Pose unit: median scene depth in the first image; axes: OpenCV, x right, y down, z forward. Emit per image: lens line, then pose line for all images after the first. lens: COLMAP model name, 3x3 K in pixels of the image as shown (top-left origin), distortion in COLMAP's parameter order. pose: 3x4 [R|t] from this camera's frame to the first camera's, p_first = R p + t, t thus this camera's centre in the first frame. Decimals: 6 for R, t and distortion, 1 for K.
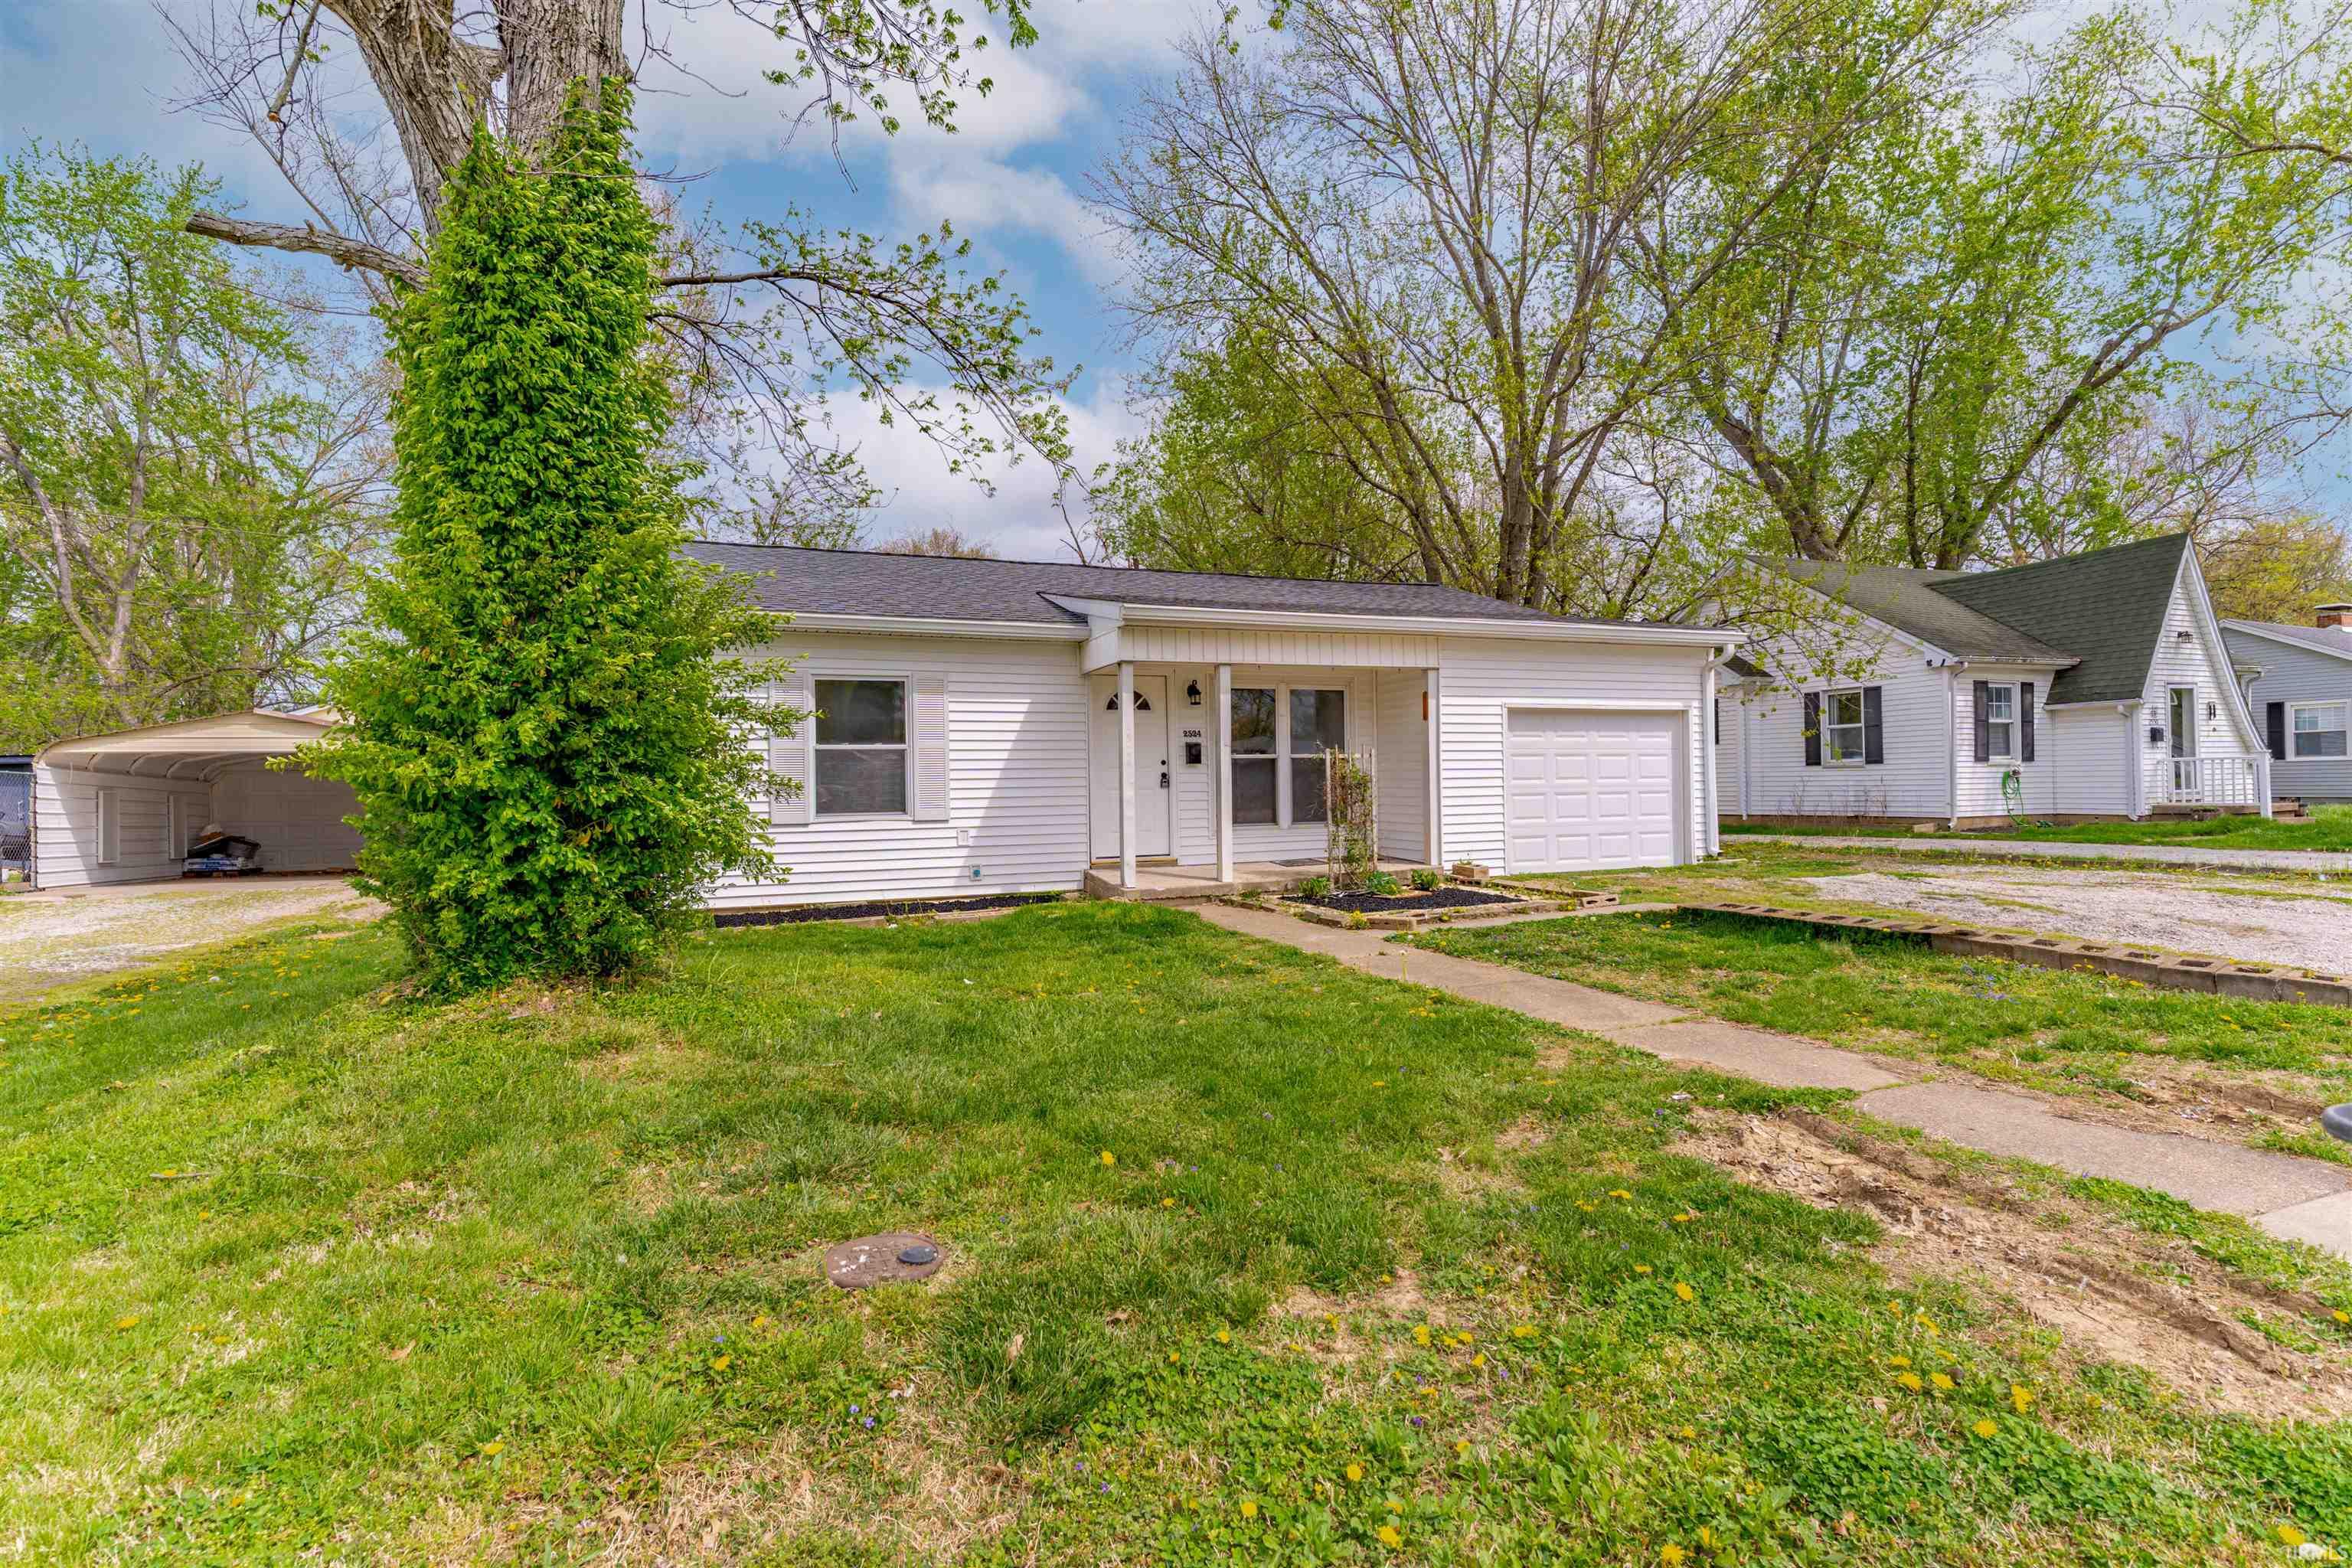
lens RADIAL K [[1128.2, 0, 1165.6], [0, 1128.2, 780.9], [0, 0, 1]] dist [0.004035, 0.000199]
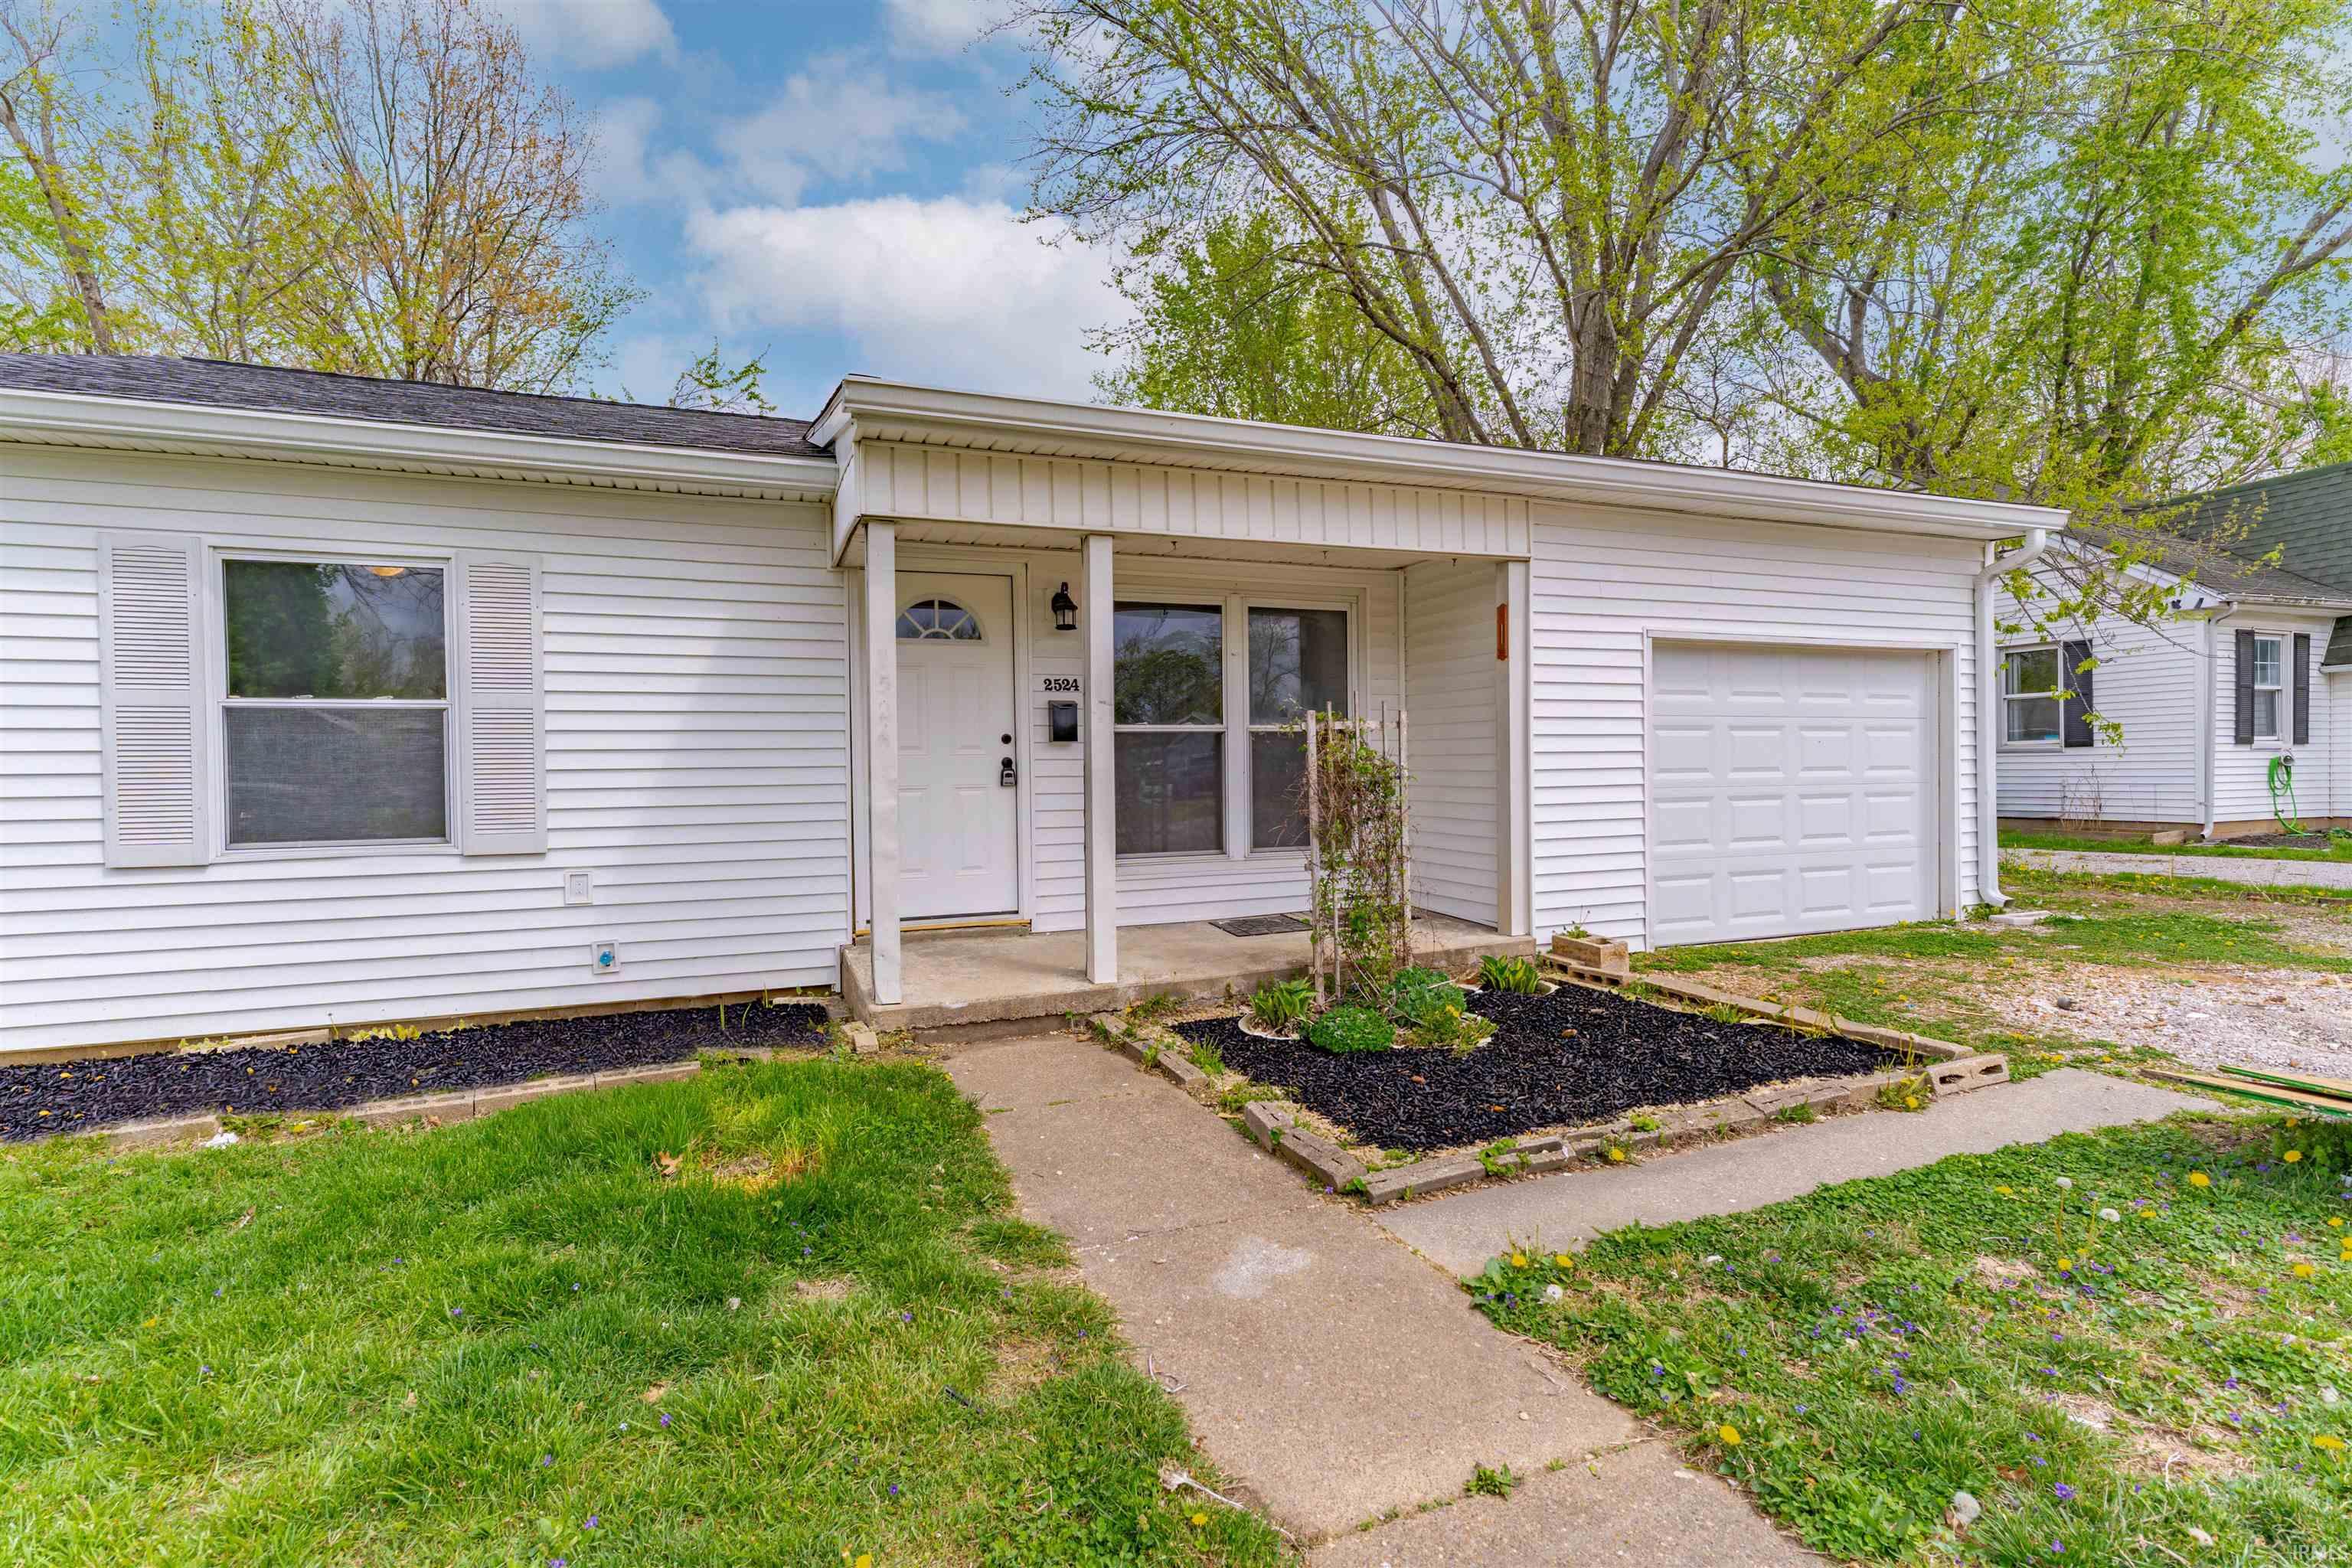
lens RADIAL K [[1128.2, 0, 1165.6], [0, 1128.2, 780.9], [0, 0, 1]] dist [0.004035, 0.000199]
pose [[0.999990, 0.002120, -0.003867, 0.074541], [-0.002067, 0.999904, 0.013730, -0.003984], [0.003896, -0.013722, 0.999898, 0.464455]]
